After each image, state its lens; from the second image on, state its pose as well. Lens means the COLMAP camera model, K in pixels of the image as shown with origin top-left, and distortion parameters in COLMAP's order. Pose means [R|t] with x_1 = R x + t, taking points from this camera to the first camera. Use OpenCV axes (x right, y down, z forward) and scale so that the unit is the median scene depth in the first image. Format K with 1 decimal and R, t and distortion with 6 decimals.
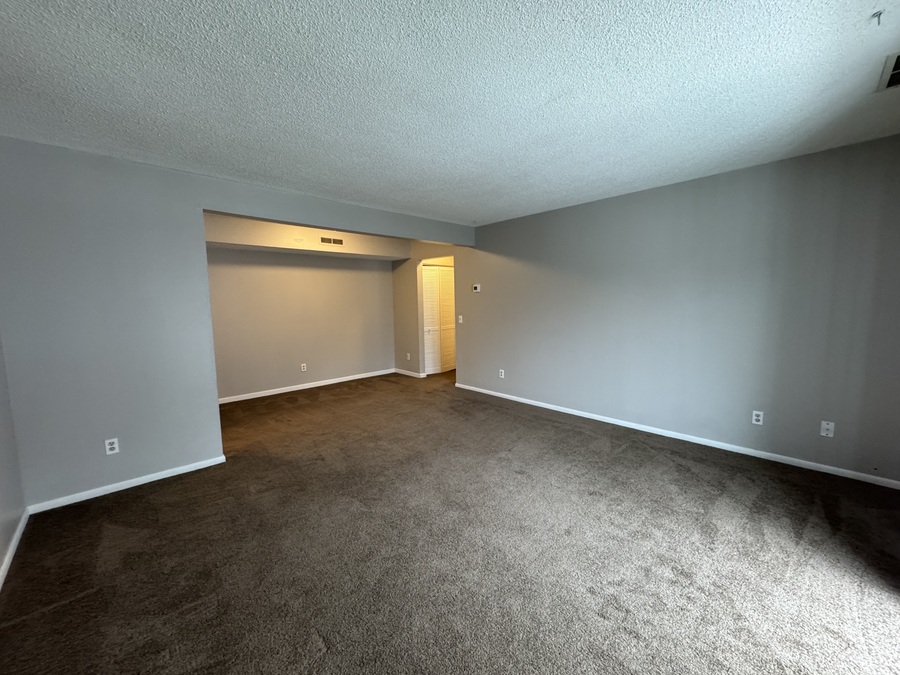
lens RADIAL K [[359.4, 0, 450.0], [0, 359.4, 337.5], [0, 0, 1]] dist [-0.000337, 0.000467]
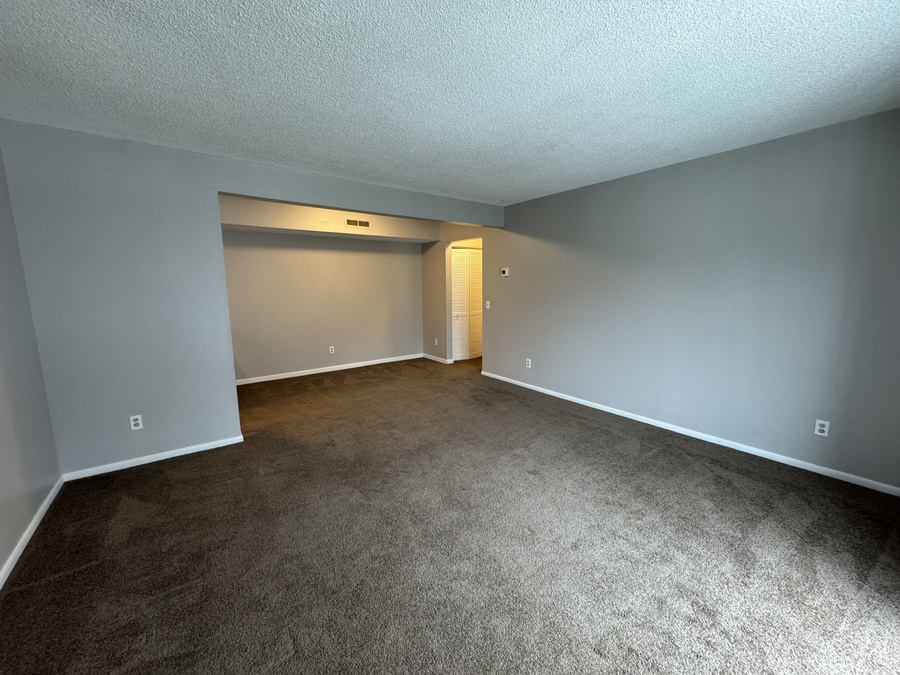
lens RADIAL K [[359.4, 0, 450.0], [0, 359.4, 337.5], [0, 0, 1]] dist [-0.000337, 0.000467]
pose [[0.993012, 0.025790, -0.115162, 0.096608], [-0.020532, 0.998702, 0.046608, -0.014812], [0.116215, -0.043918, 0.992253, 0.083225]]
